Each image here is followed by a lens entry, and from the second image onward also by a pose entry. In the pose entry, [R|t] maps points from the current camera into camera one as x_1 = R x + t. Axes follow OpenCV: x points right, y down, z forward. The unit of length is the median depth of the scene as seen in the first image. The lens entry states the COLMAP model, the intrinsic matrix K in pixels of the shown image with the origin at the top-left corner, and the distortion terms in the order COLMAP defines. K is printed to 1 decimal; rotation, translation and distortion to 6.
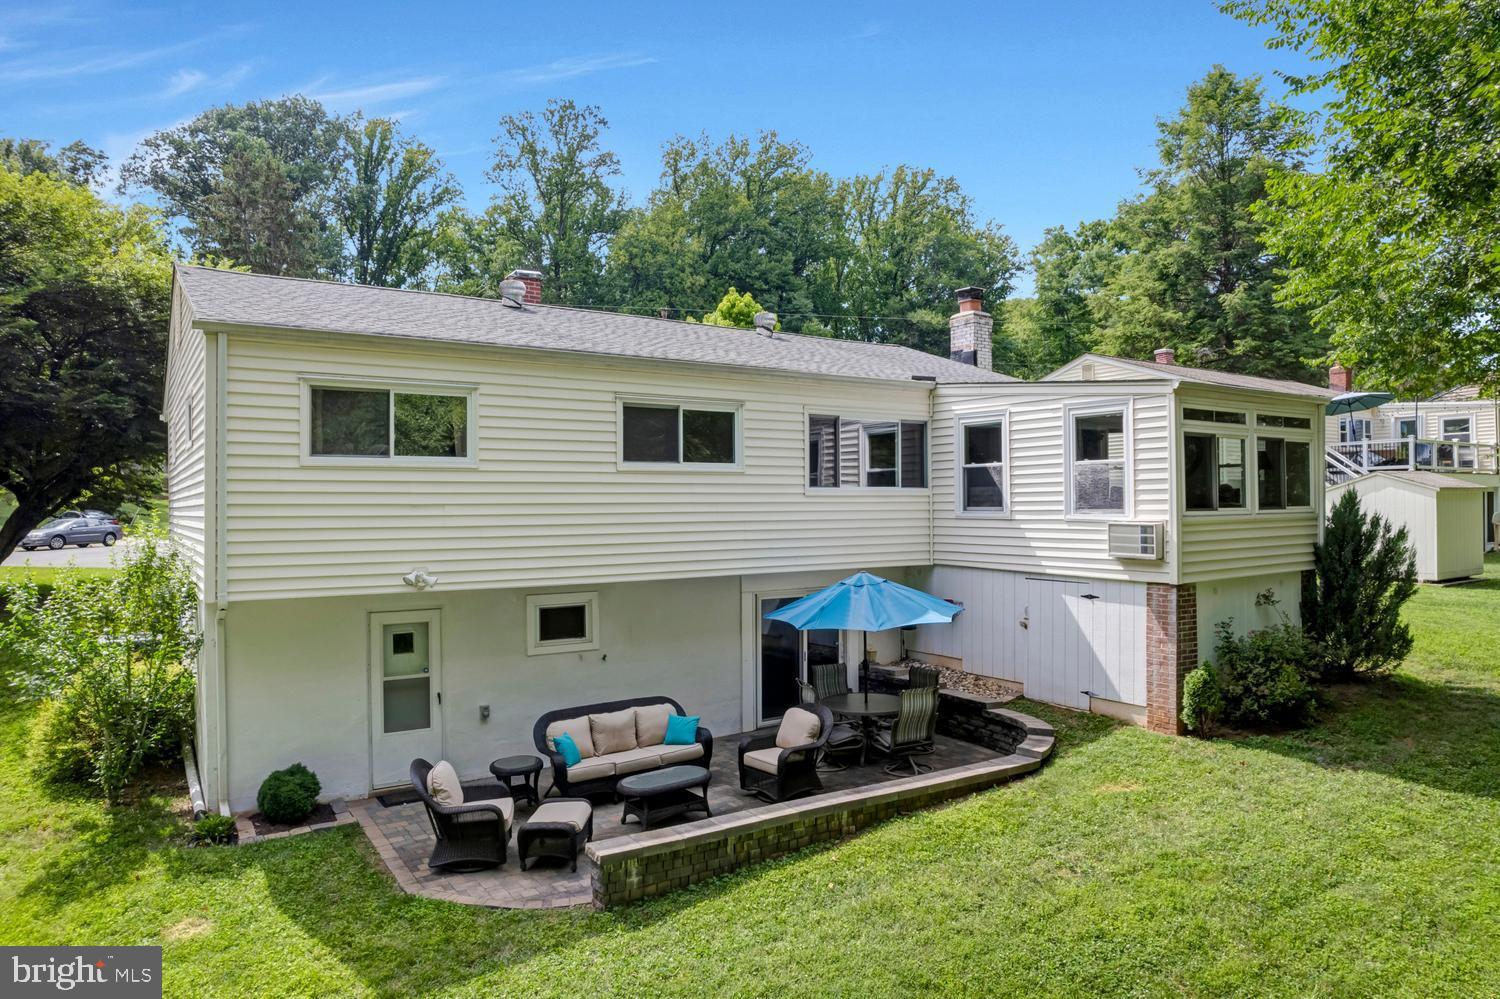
lens RADIAL K [[972.3, 0, 766.7], [0, 972.3, 498.0], [0, 0, 1]] dist [-0.062393, 0.064865]
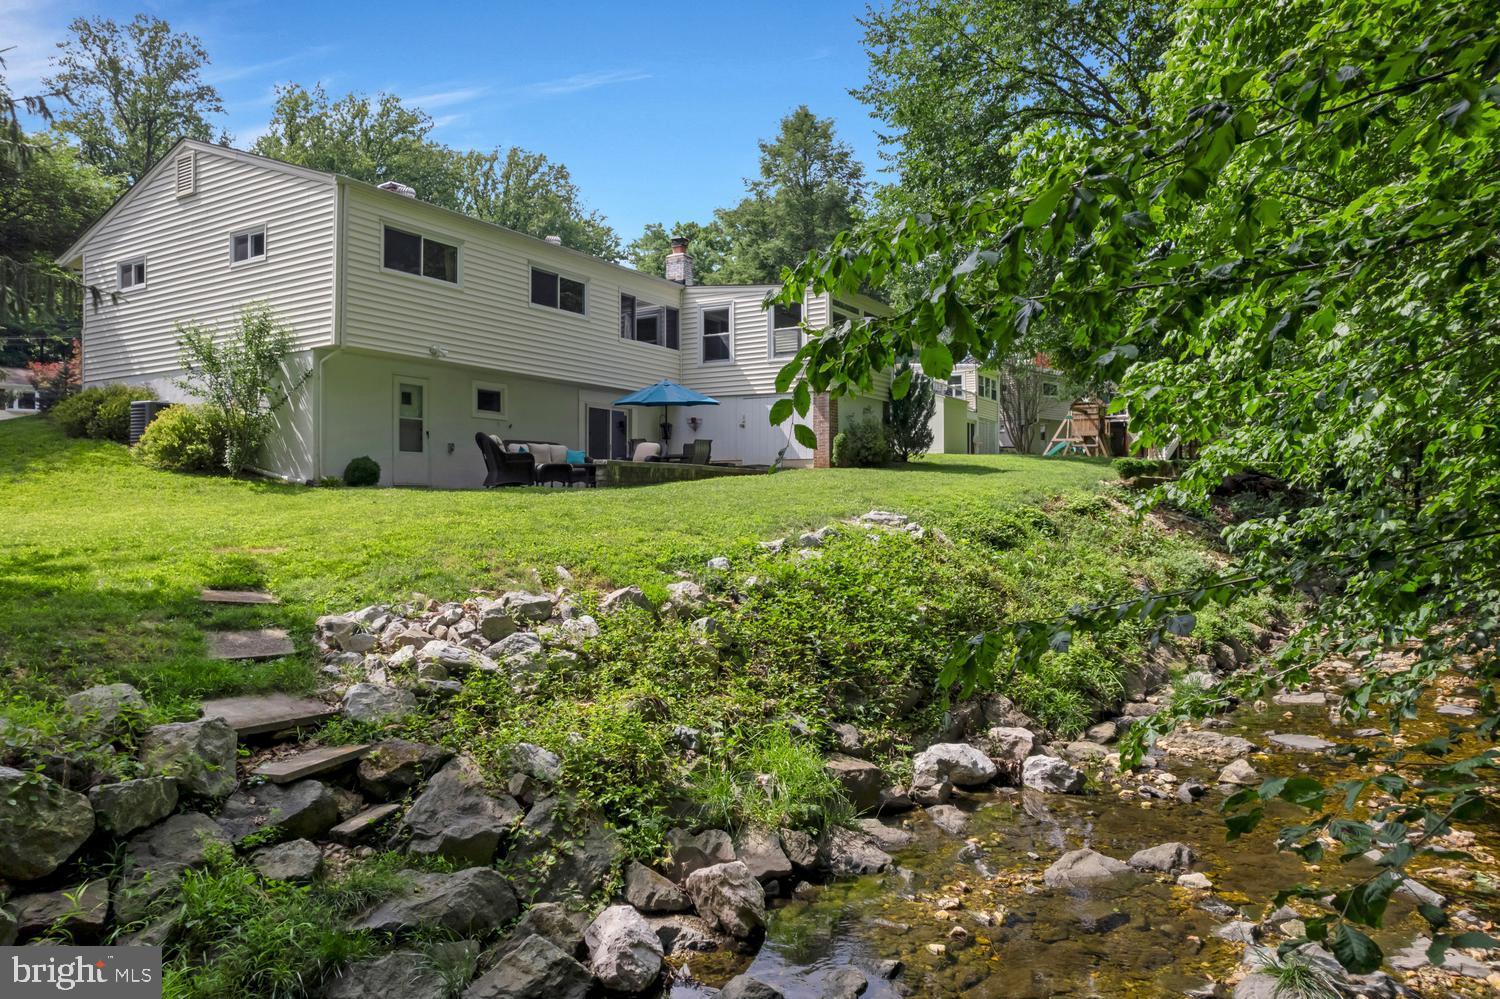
lens RADIAL K [[972.3, 0, 766.7], [0, 972.3, 498.0], [0, 0, 1]] dist [-0.062393, 0.064865]
pose [[0.909062, 0.005685, 0.416622, -0.105325], [-0.008512, 0.999952, 0.004930, 0.063862], [-0.416573, -0.008028, 0.909067, -0.150546]]
